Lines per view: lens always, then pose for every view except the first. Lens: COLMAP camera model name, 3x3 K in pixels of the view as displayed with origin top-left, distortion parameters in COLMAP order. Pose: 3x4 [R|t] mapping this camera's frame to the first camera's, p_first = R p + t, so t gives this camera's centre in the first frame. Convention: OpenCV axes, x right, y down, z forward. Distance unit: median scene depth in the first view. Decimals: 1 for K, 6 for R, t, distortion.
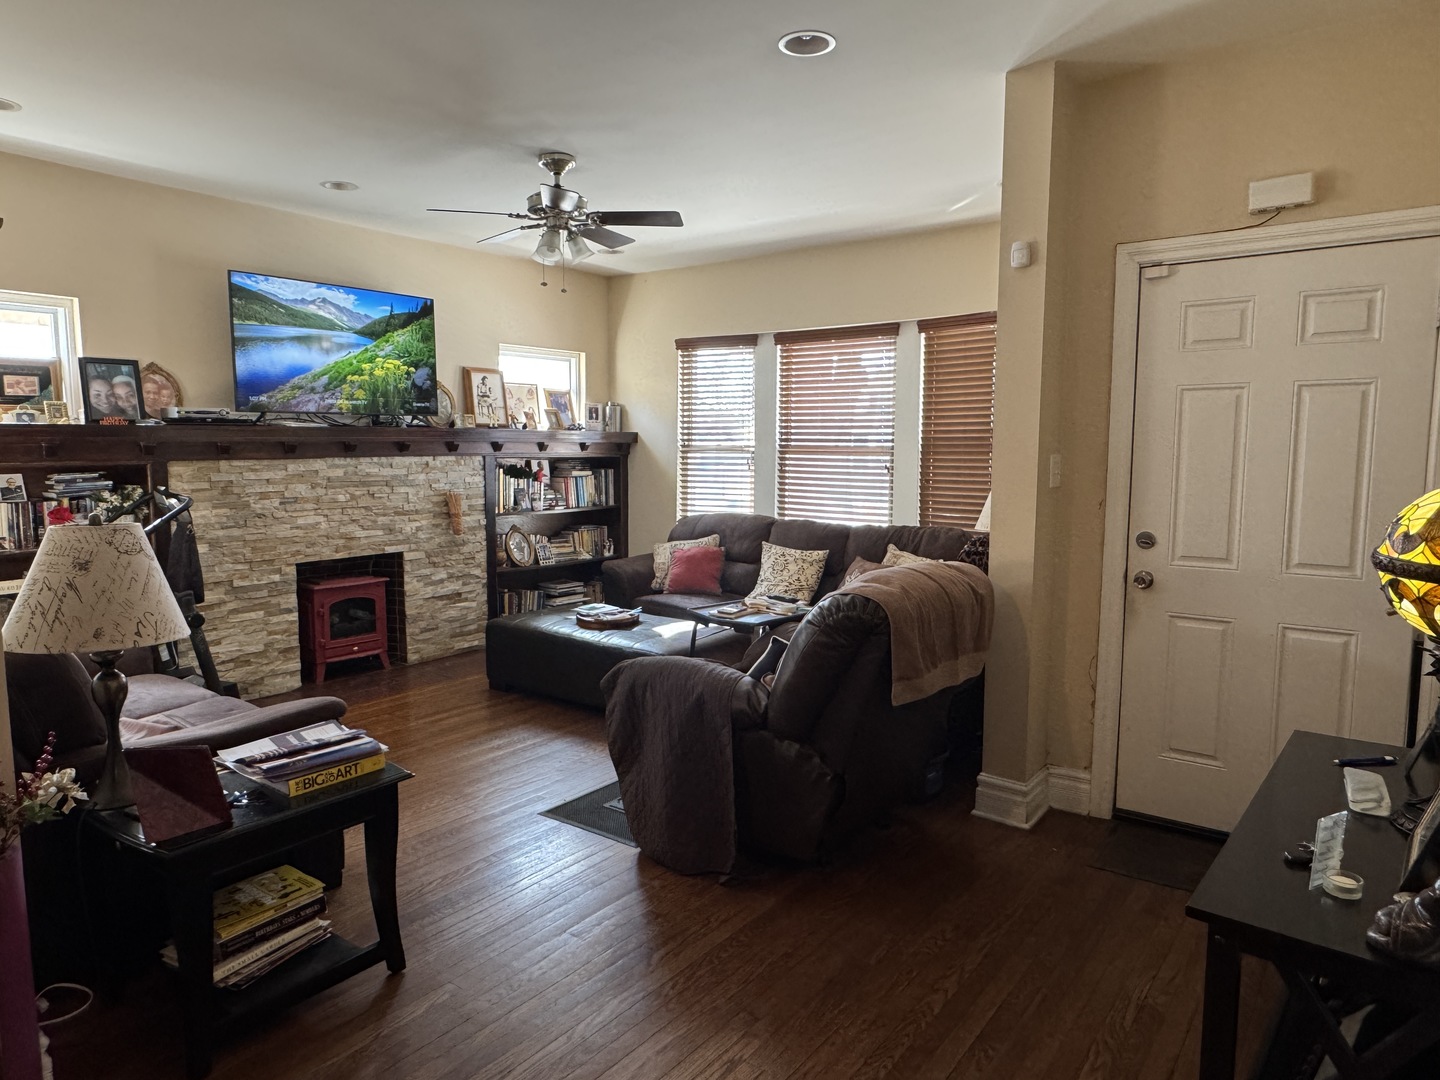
lens RADIAL K [[914.1, 0, 720.0], [0, 914.1, 540.0], [0, 0, 1]] dist [-0.001259, -0.000080]
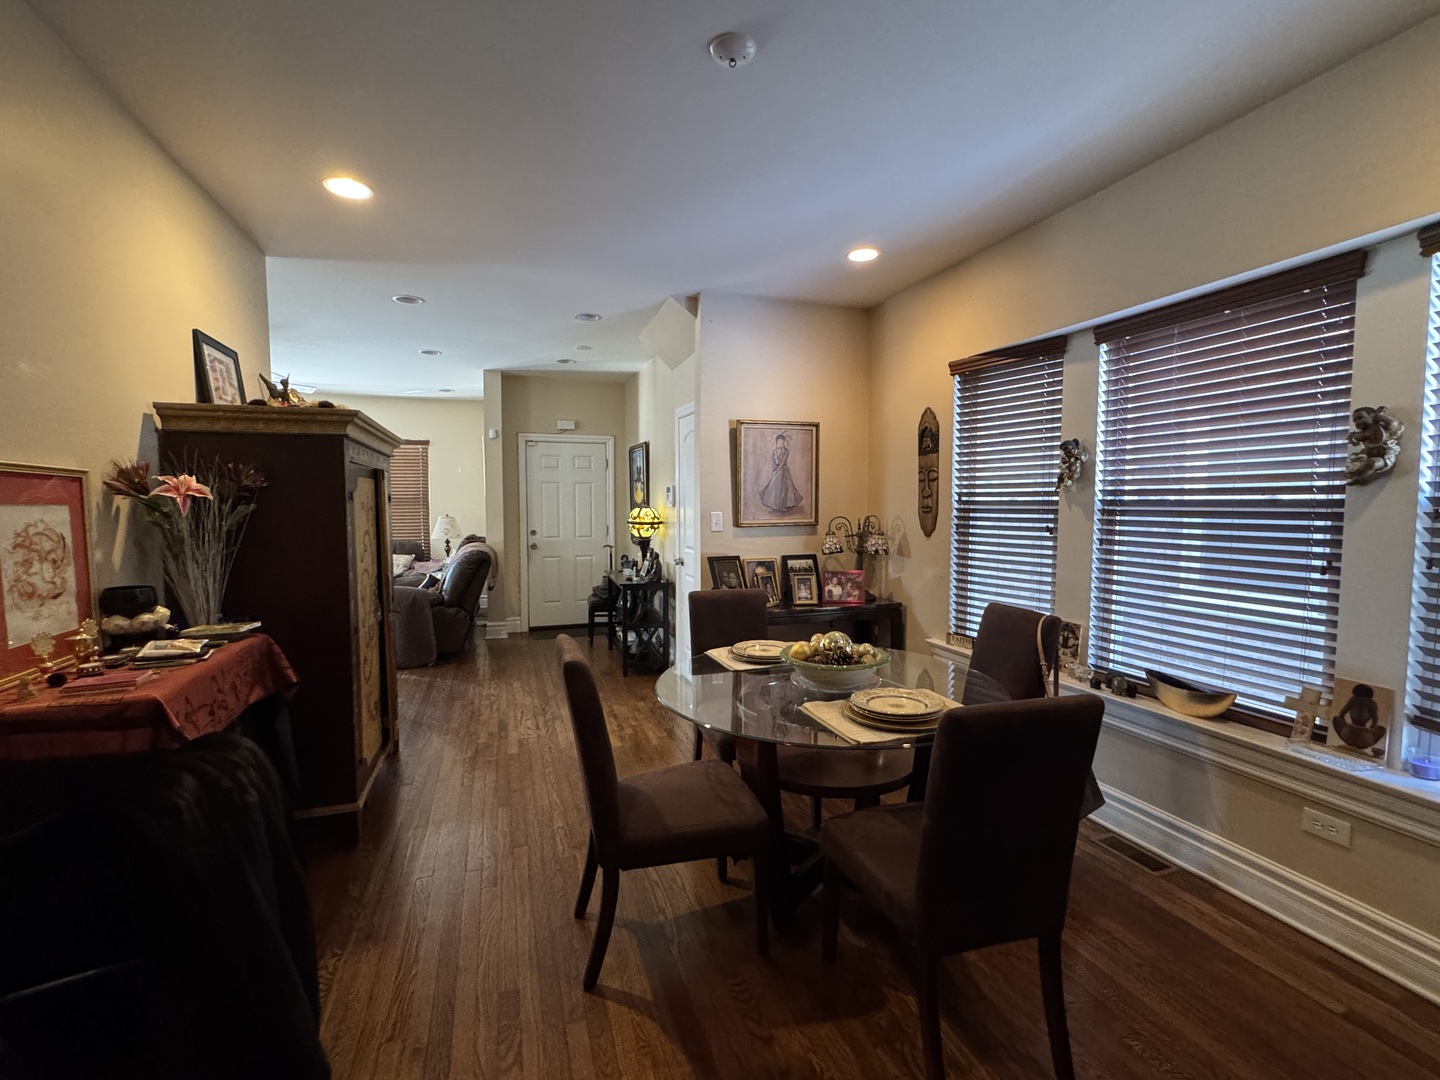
lens RADIAL K [[621.0, 0, 713.9], [0, 621.0, 542.2], [0, 0, 1]] dist [-0.000326, -0.000003]
pose [[0.553996, -0.053620, 0.830791, -0.961866], [0.089965, 0.995936, 0.004287, 0.082353], [-0.827644, 0.072367, 0.556569, -0.653874]]
